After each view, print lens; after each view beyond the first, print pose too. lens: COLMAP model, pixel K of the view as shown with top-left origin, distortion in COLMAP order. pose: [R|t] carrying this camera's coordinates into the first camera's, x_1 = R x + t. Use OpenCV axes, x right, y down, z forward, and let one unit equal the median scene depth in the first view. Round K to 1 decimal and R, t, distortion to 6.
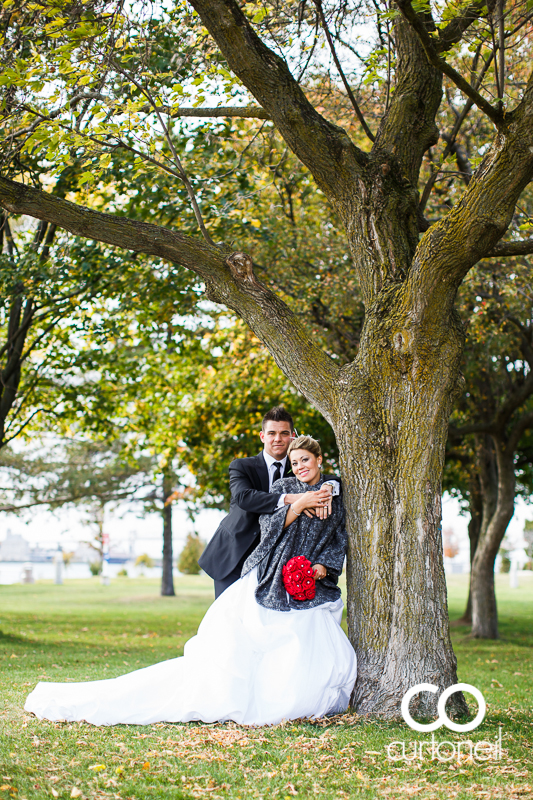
lens RADIAL K [[1090.1, 0, 266.3], [0, 1090.1, 399.3], [0, 0, 1]] dist [-0.086647, 0.000000]
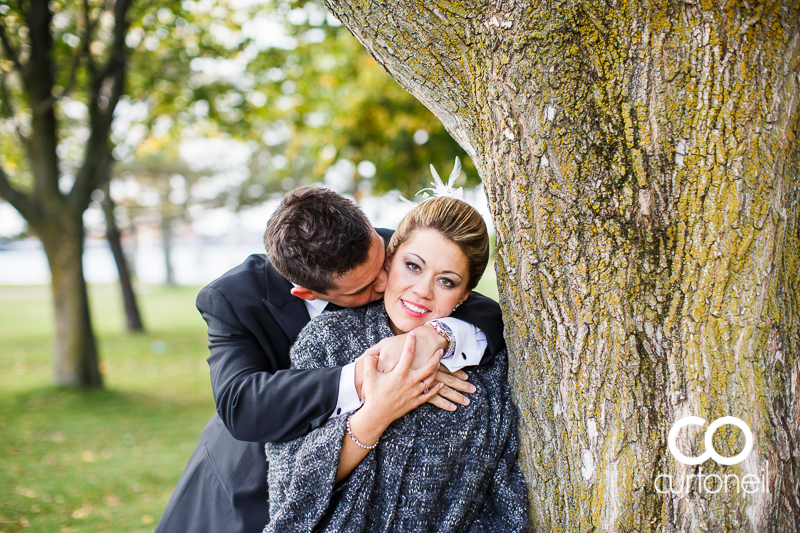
lens RADIAL K [[1090.1, 0, 399.2], [0, 1090.1, 268.2], [0, 0, 1]] dist [-0.086647, 0.000000]
pose [[0.998254, -0.039840, -0.043616, 0.053275], [0.047047, 0.982695, 0.179154, -0.003315], [0.035724, -0.180893, 0.982854, 0.683599]]
